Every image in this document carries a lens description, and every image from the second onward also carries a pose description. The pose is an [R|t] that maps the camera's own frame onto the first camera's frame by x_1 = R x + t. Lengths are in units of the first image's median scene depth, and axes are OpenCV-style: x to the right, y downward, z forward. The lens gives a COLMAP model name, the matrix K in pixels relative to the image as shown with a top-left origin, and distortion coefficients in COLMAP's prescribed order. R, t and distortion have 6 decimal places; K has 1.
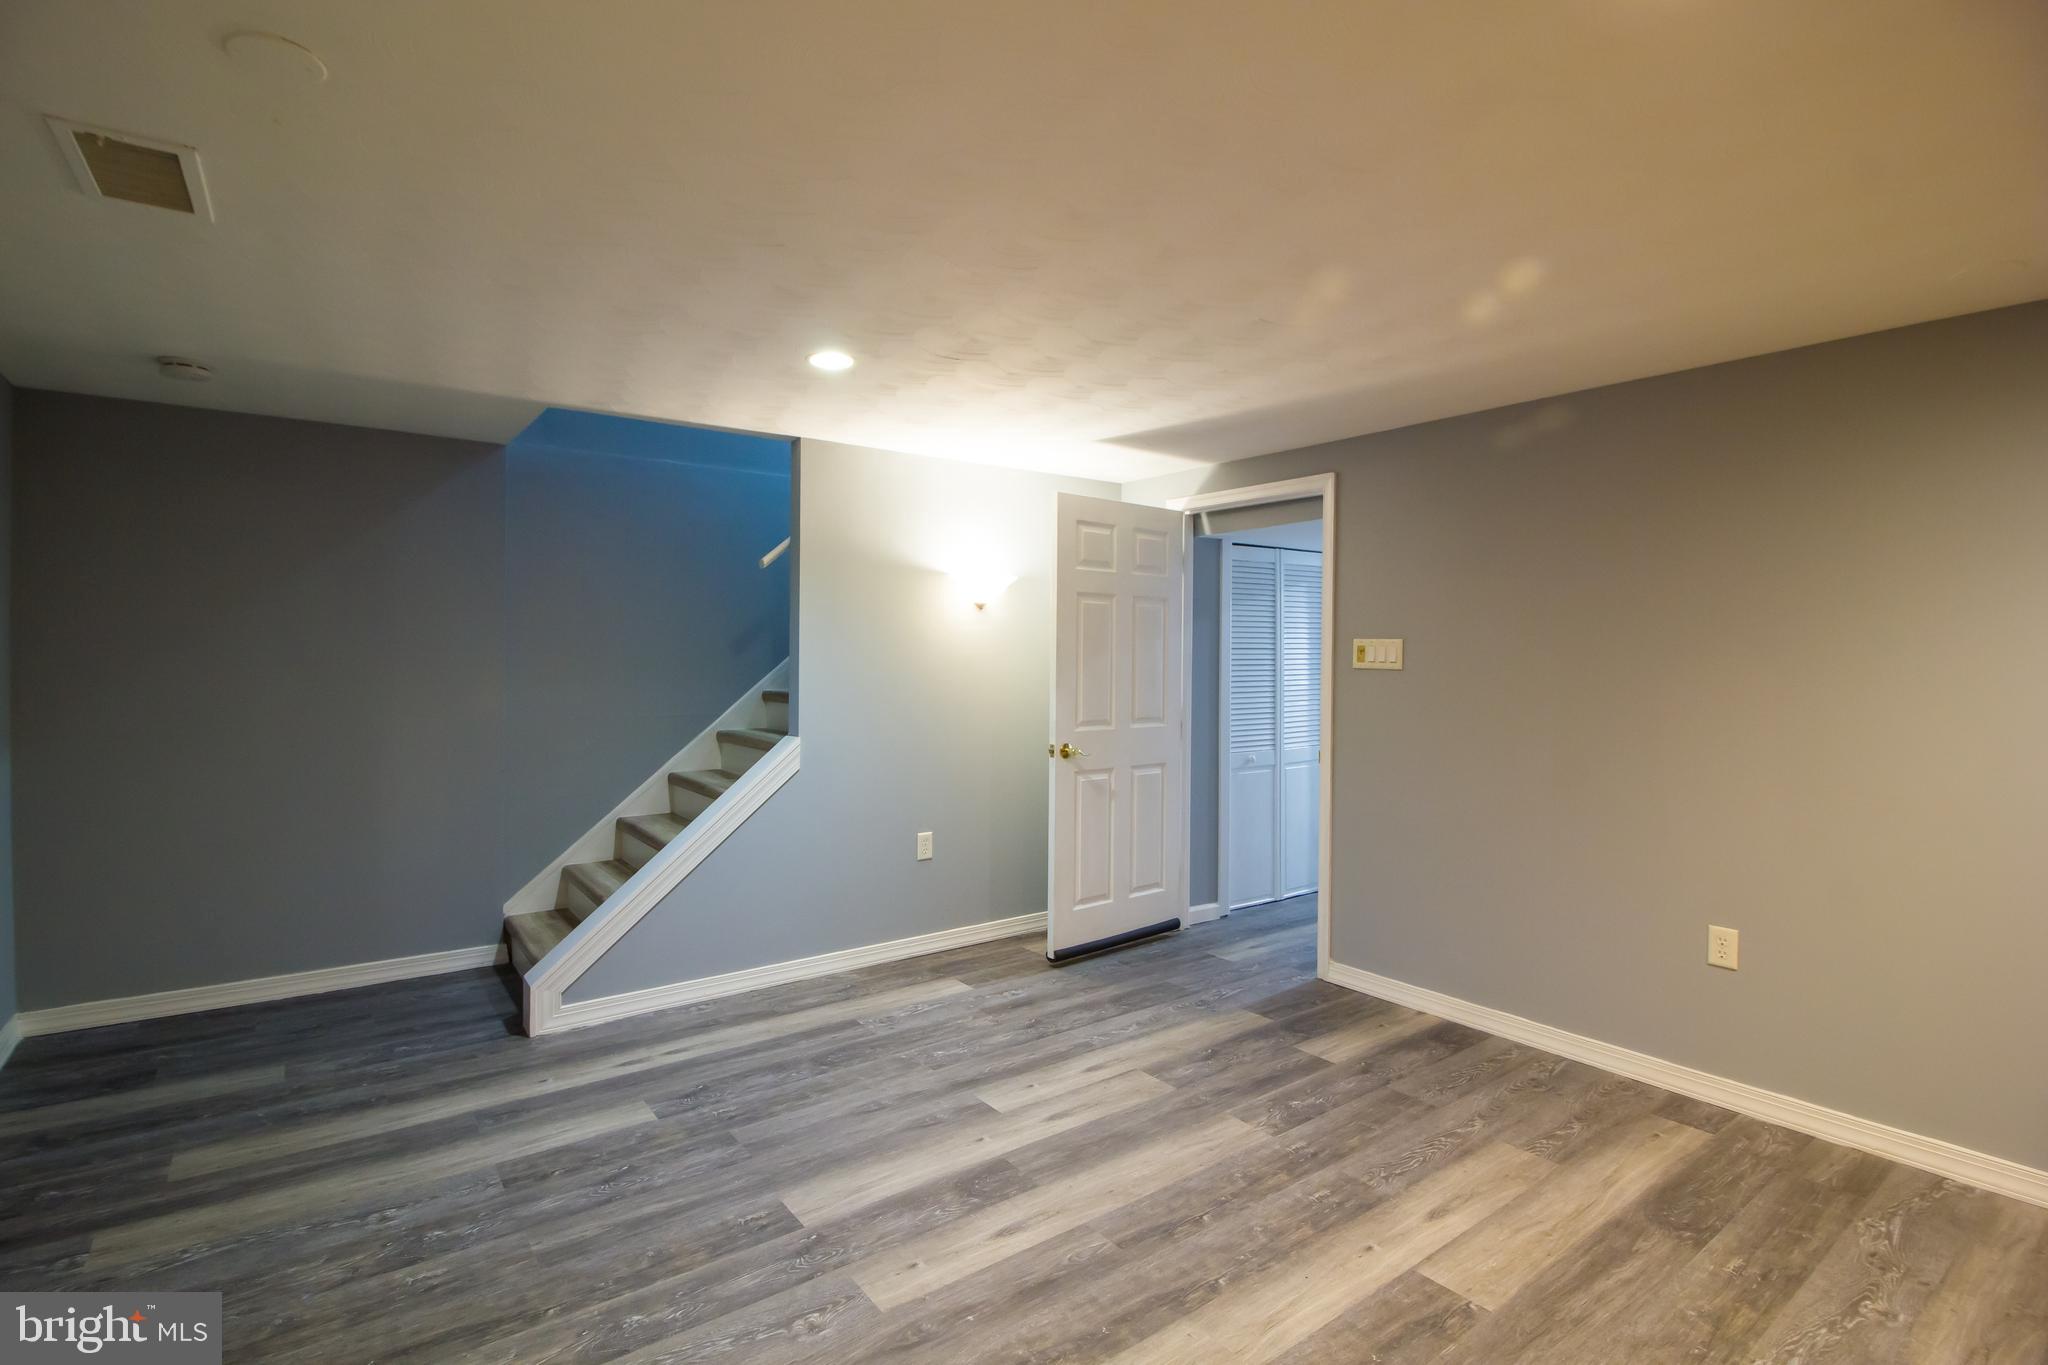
lens RADIAL K [[962.7, 0, 995.0], [0, 962.7, 674.8], [0, 0, 1]] dist [-0.000015, -0.015908]
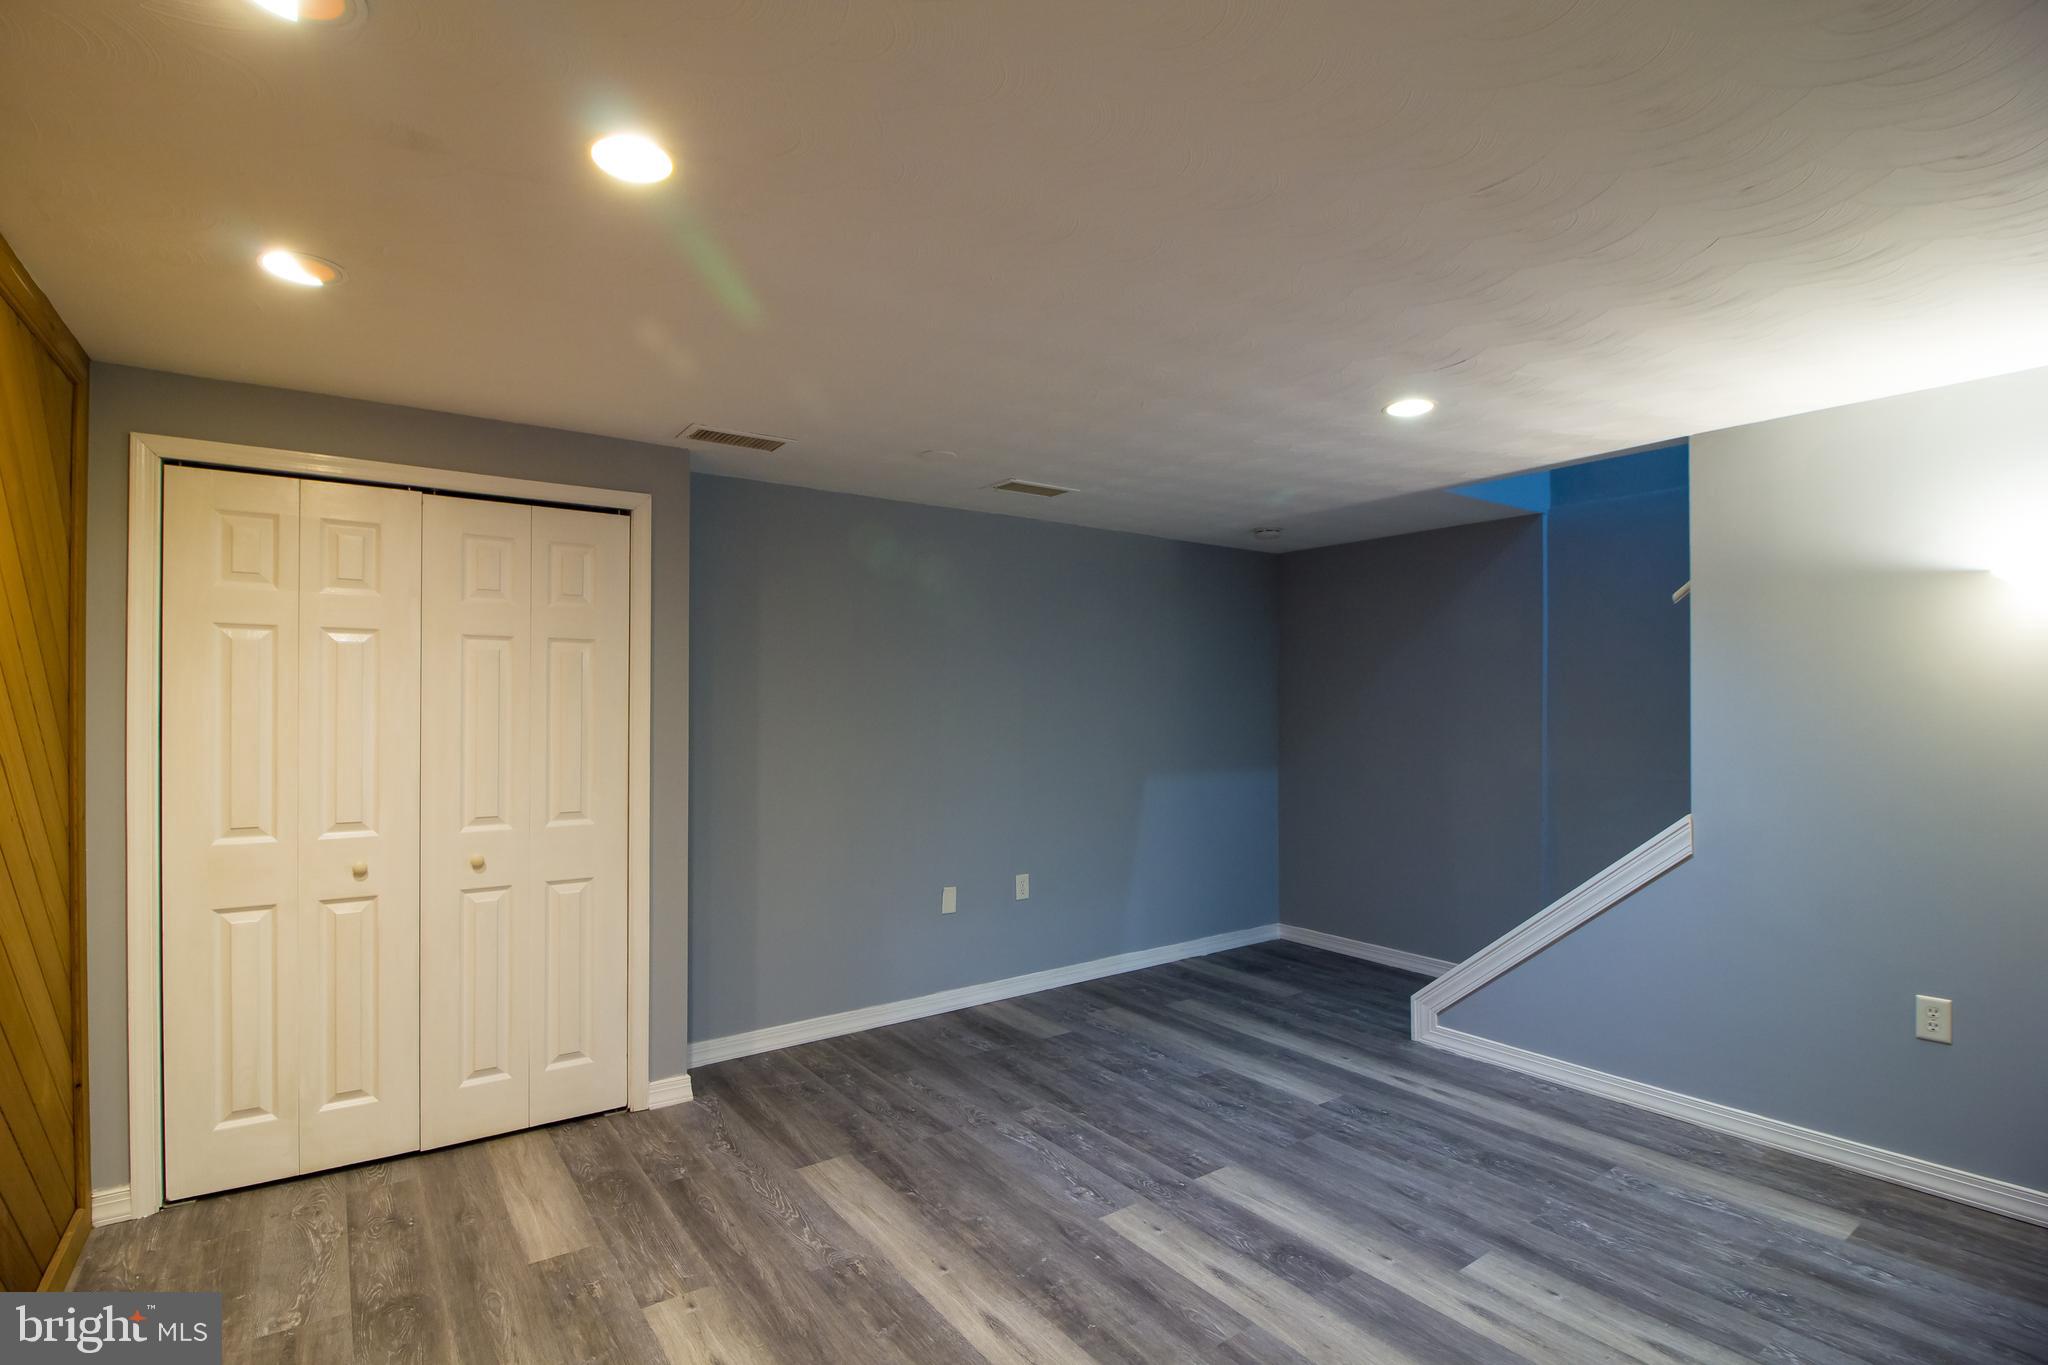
lens RADIAL K [[959.4, 0, 1034.7], [0, 959.4, 703.6], [0, 0, 1]] dist [-0.003353, -0.015436]
pose [[0.008238, -0.008677, -0.999928, 0.913154], [-0.022390, 0.999710, -0.008860, -0.022396], [0.999715, 0.022462, 0.008041, 0.672857]]
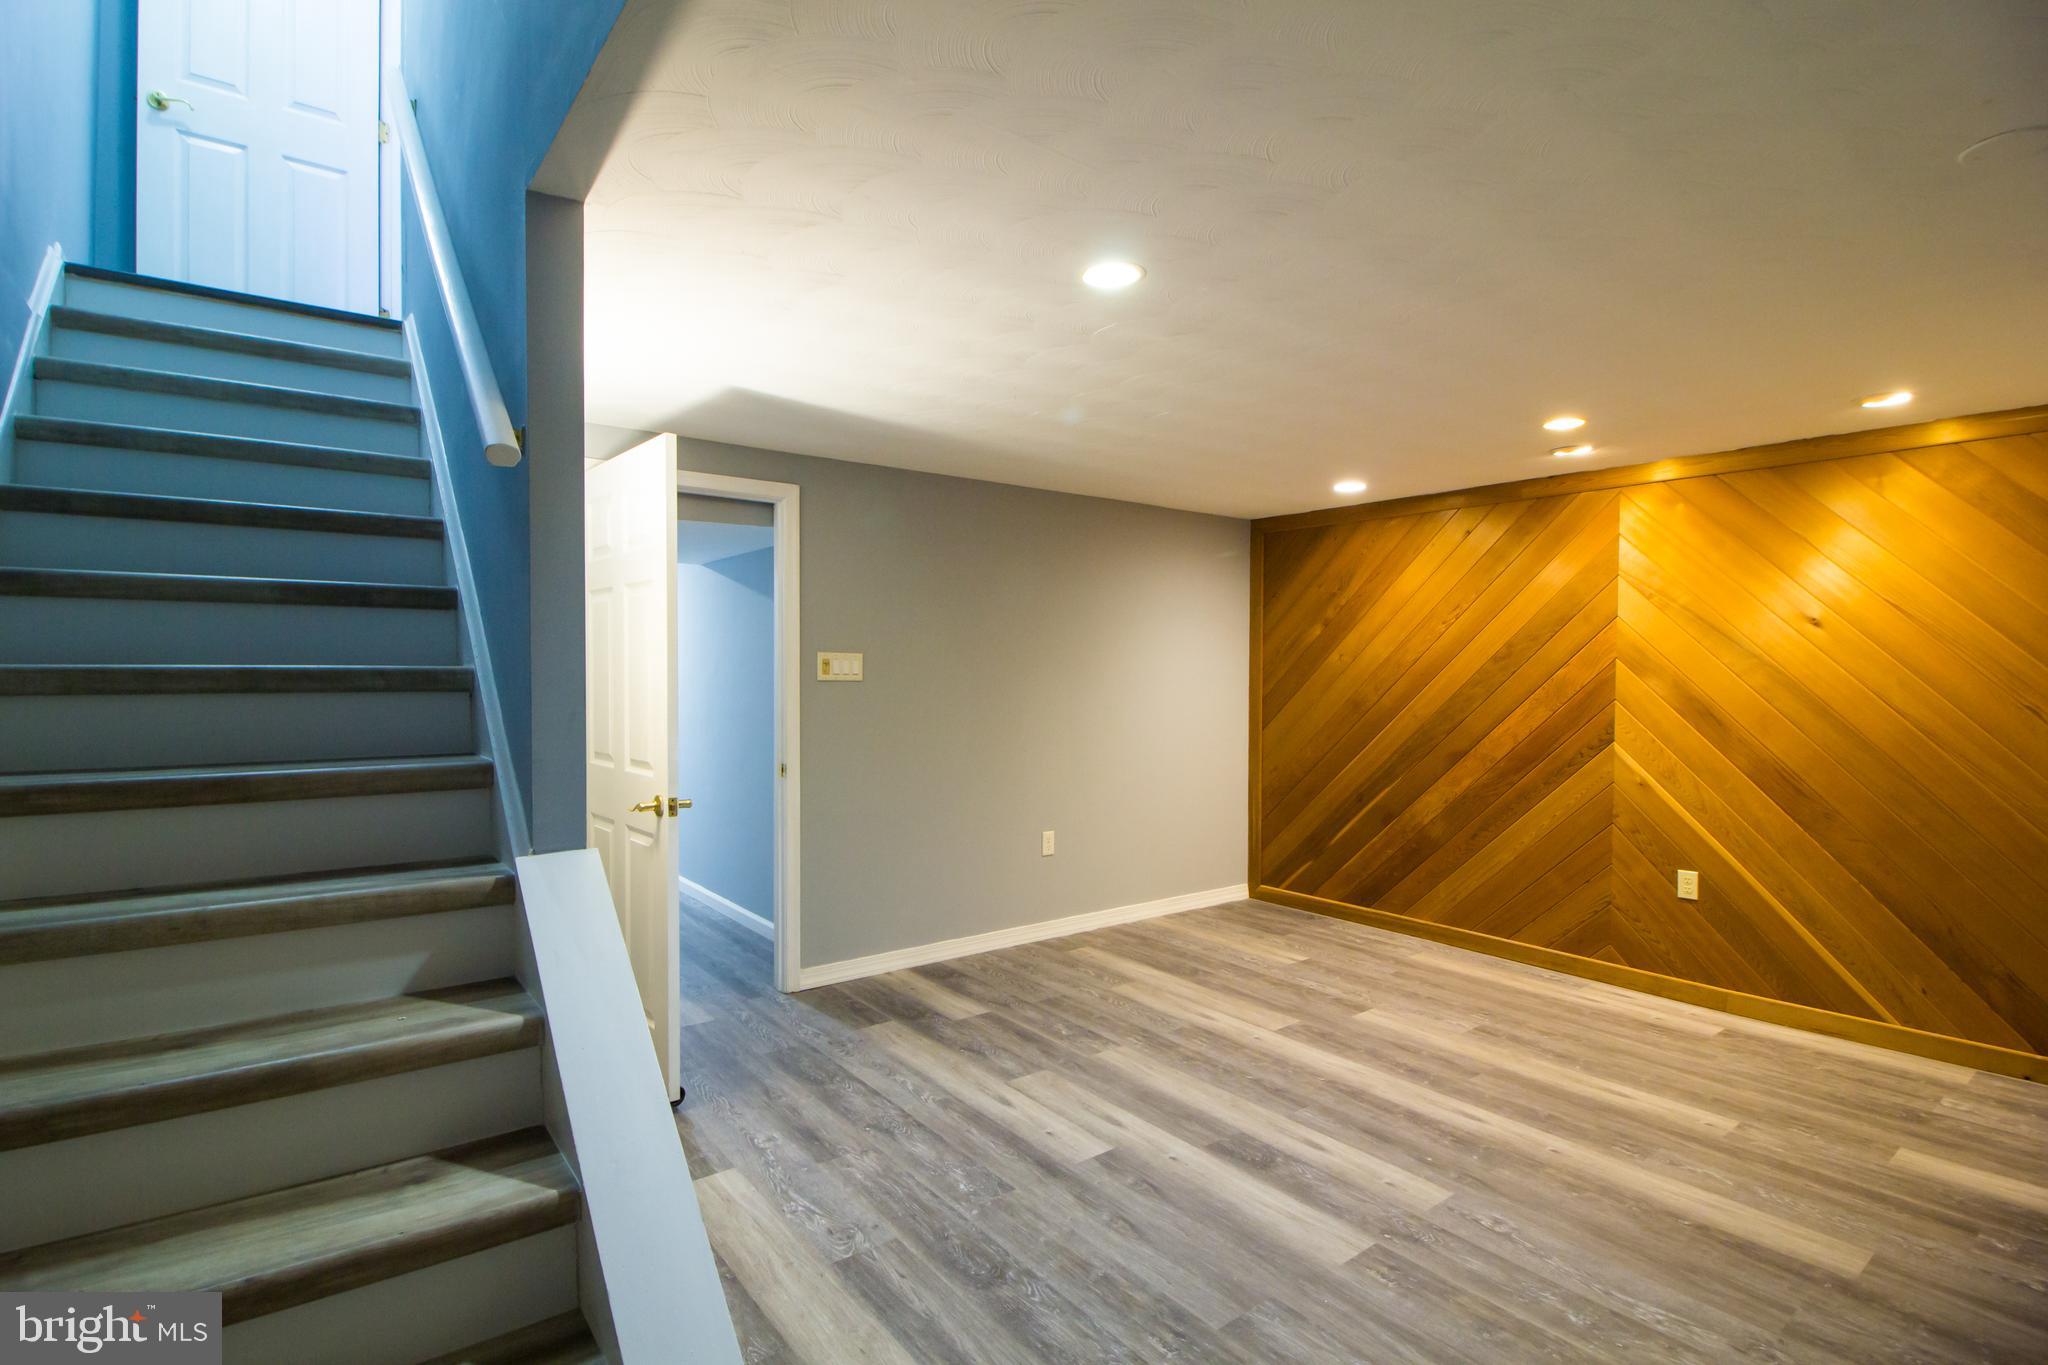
lens RADIAL K [[962.7, 0, 995.0], [0, 962.7, 674.8], [0, 0, 1]] dist [-0.000015, -0.015908]
pose [[-0.003620, -0.012687, 0.999913, -1.060955], [0.017613, 0.999764, 0.012749, -0.046221], [-0.999838, 0.017657, -0.003396, 1.223191]]
